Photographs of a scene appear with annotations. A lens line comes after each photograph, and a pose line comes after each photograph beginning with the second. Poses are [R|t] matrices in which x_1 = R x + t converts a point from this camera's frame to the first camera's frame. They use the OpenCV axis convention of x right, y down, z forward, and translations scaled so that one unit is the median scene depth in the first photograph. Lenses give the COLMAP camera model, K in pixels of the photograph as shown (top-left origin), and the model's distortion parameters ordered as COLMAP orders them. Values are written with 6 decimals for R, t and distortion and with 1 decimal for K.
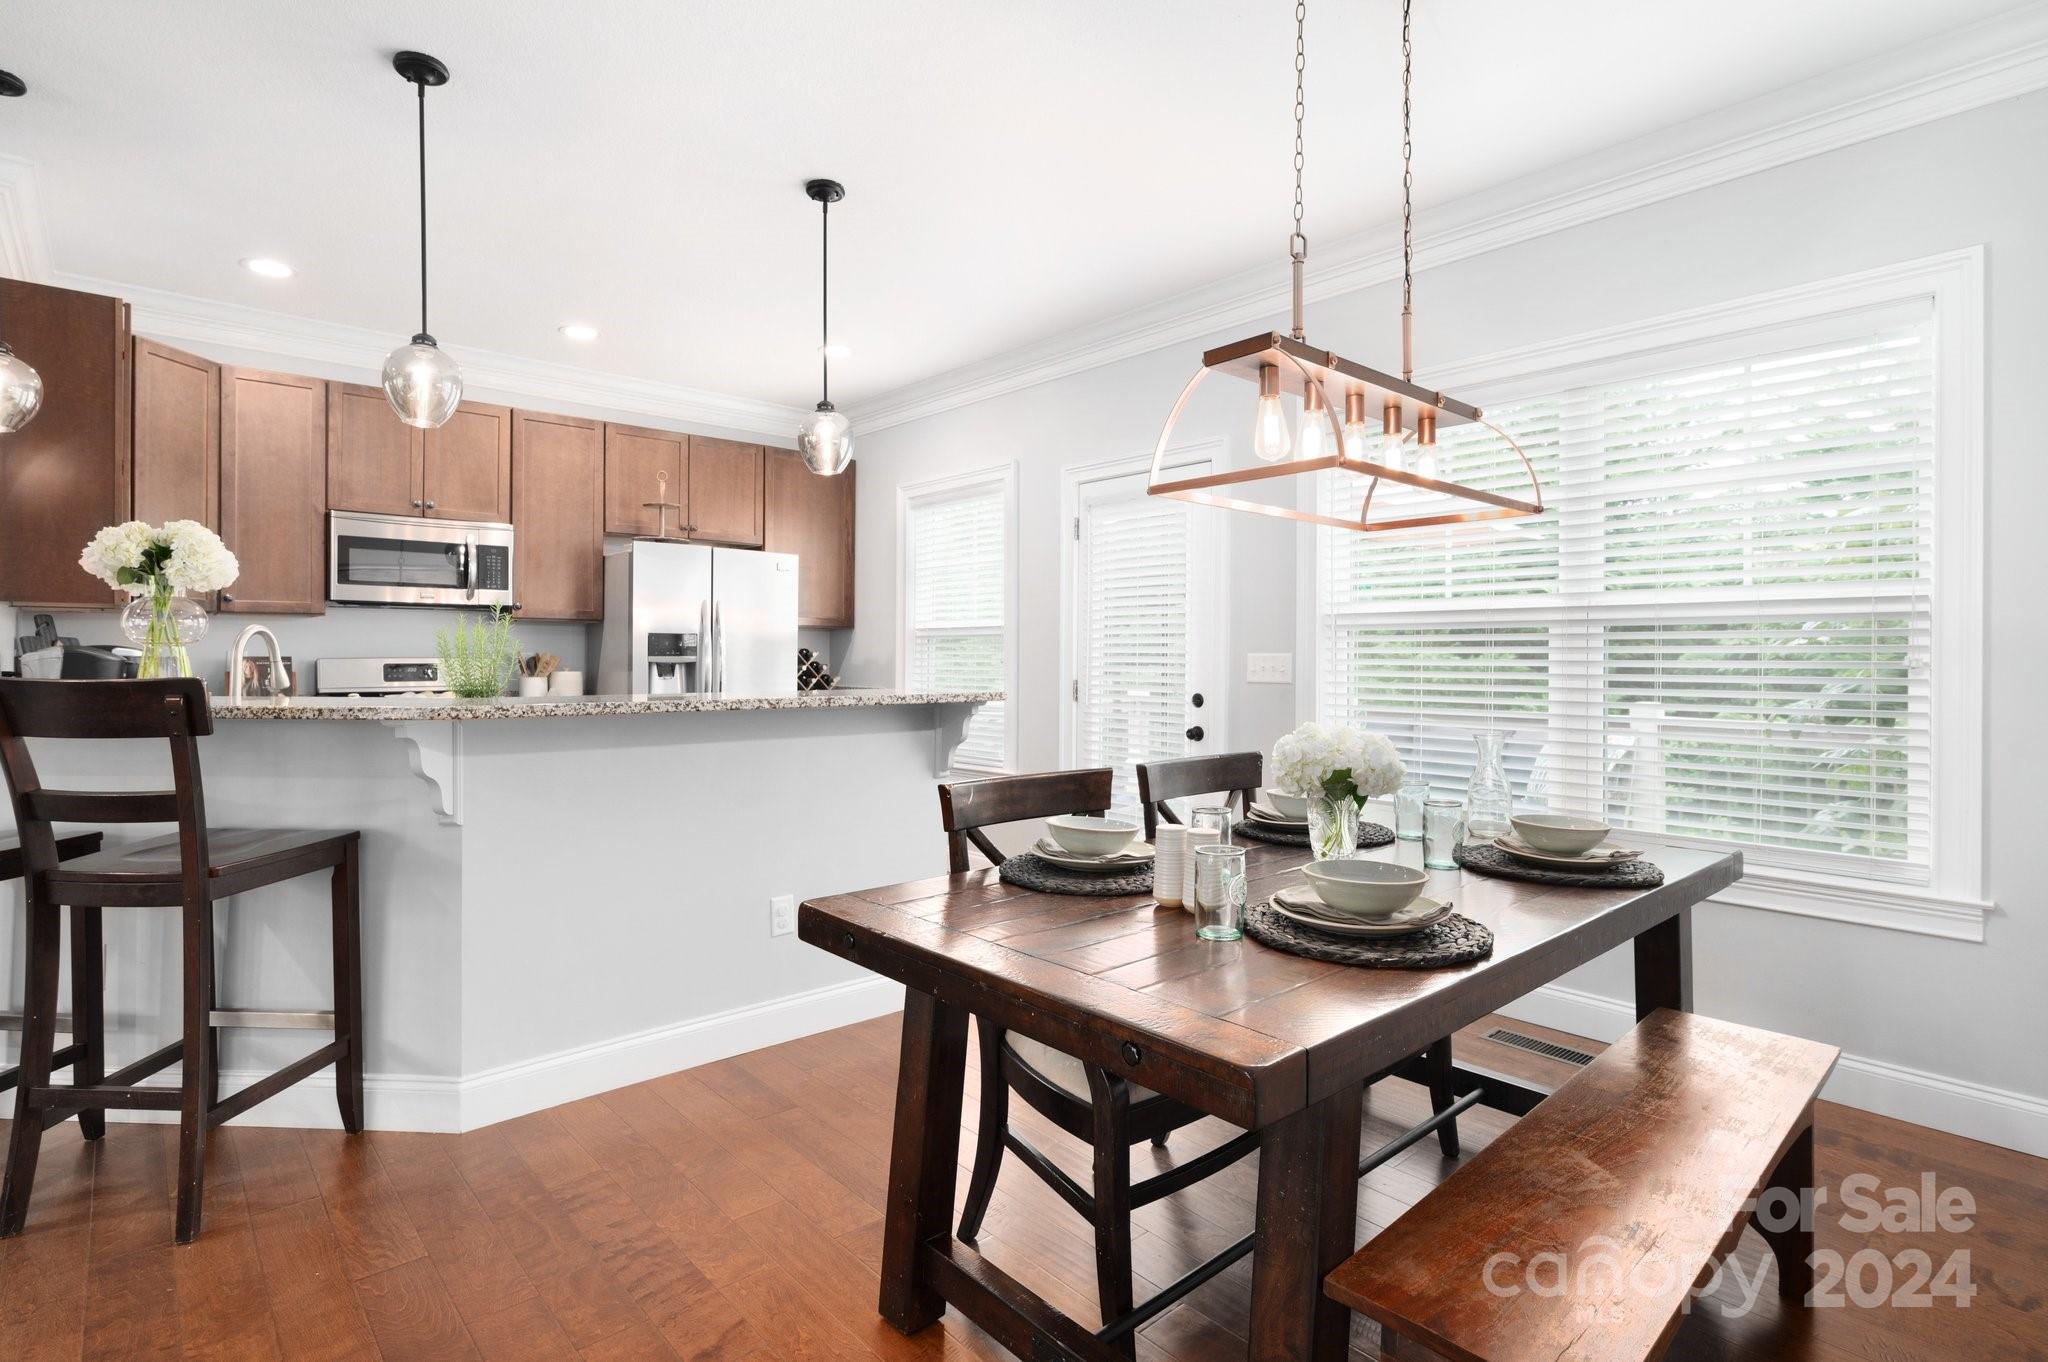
lens RADIAL K [[1002.5, 0, 1053.7], [0, 1002.5, 656.4], [0, 0, 1]] dist [-0.004626, 0.004343]
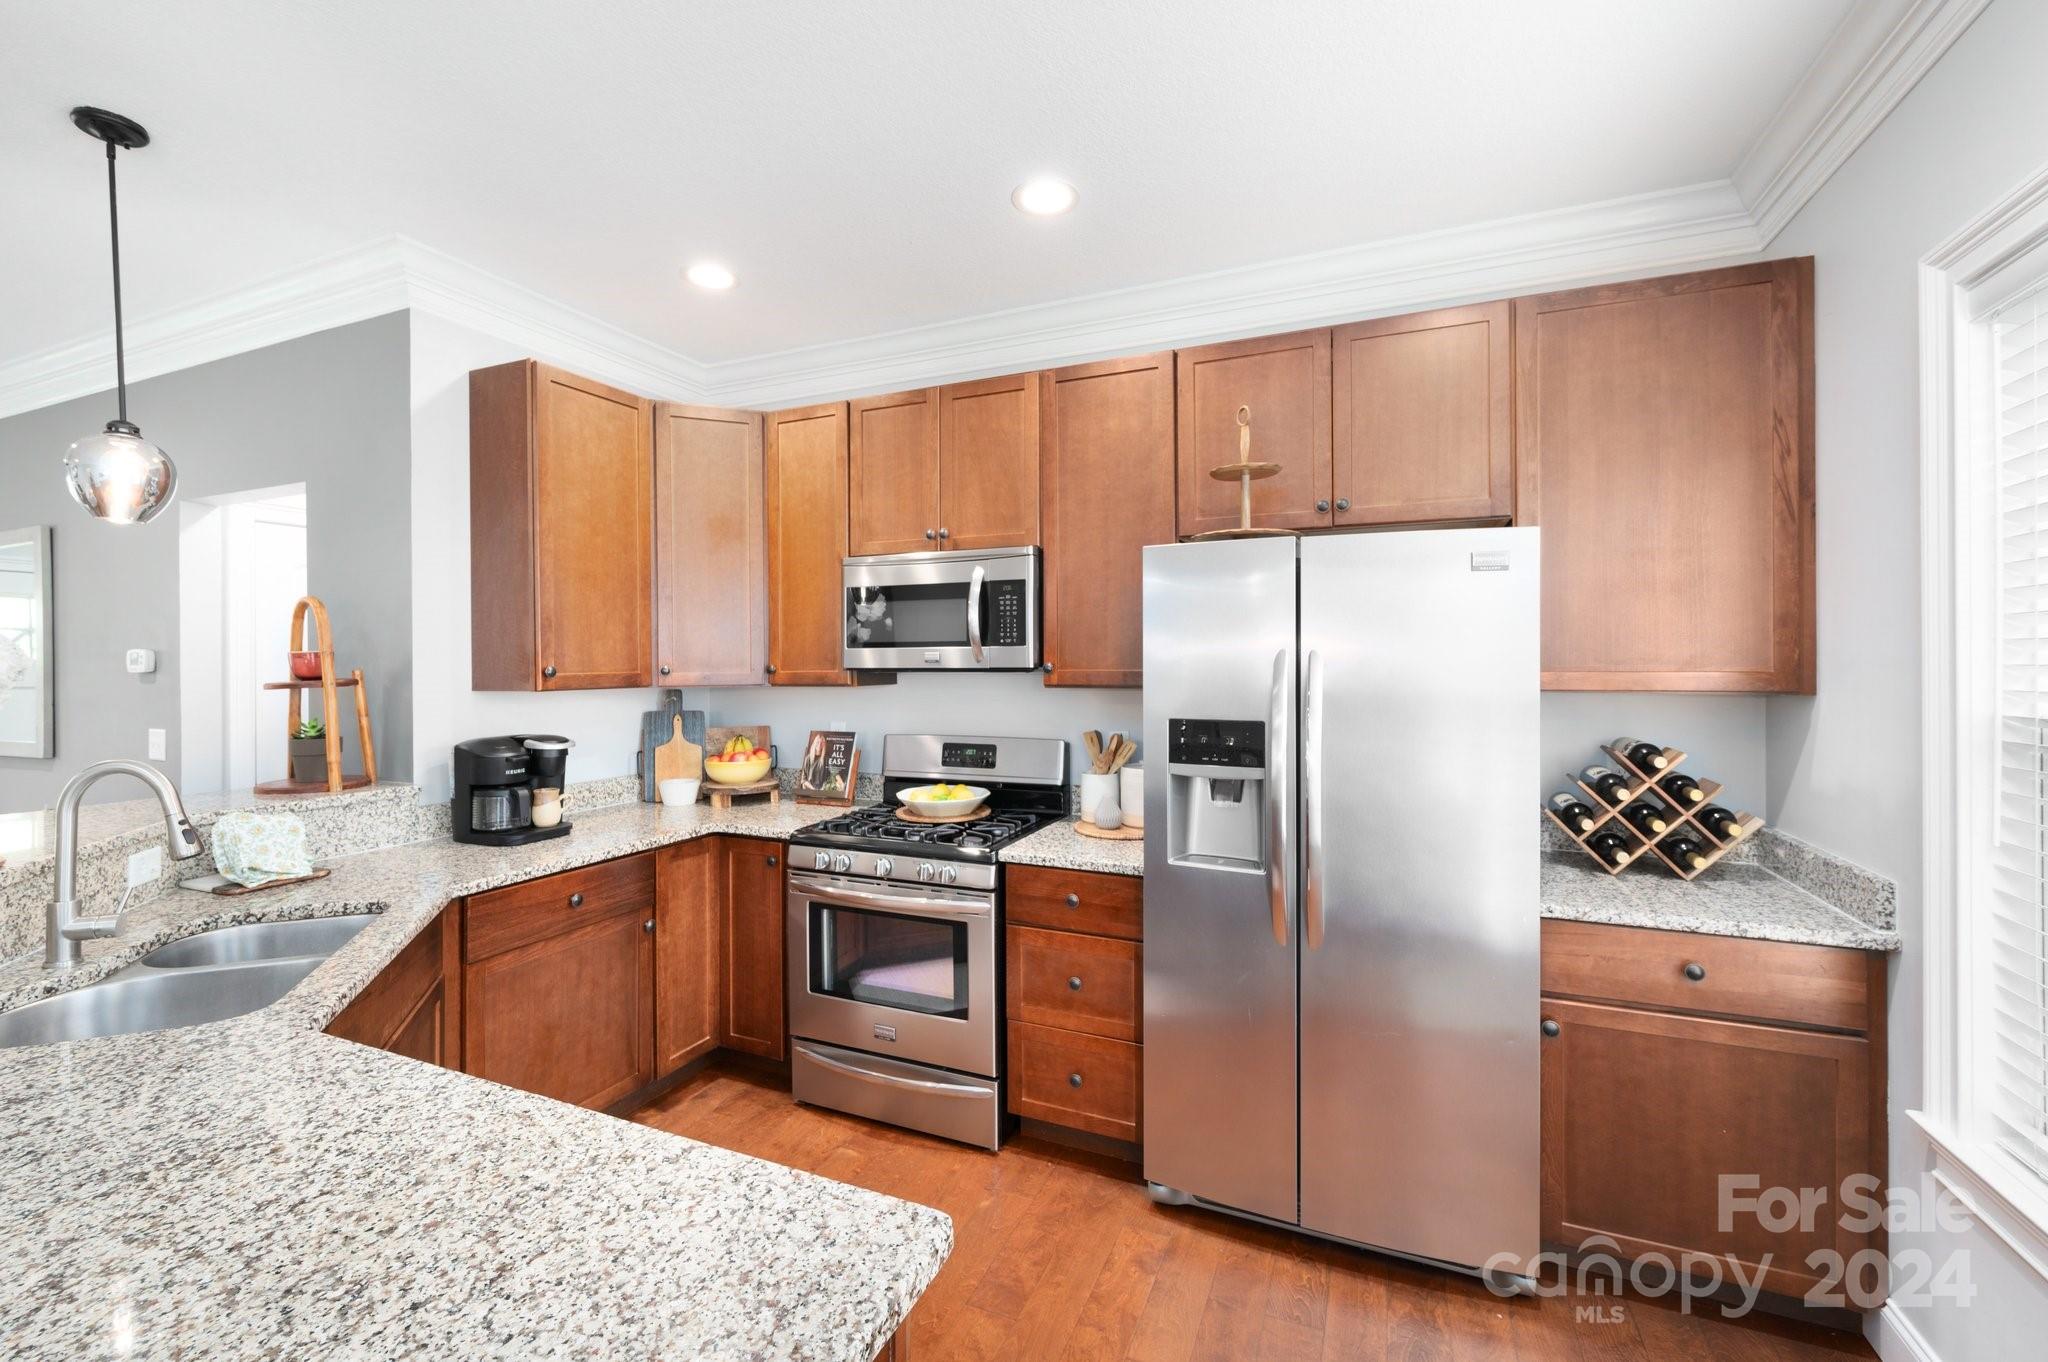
lens RADIAL K [[827.6, 0, 1031.3], [0, 827.6, 664.0], [0, 0, 1]] dist [-0.006530, -0.000371]
pose [[0.419638, -0.004459, -0.907681, -0.050678], [0.005563, 0.999982, -0.002340, -0.056843], [0.907675, -0.004067, 0.419655, 0.842152]]
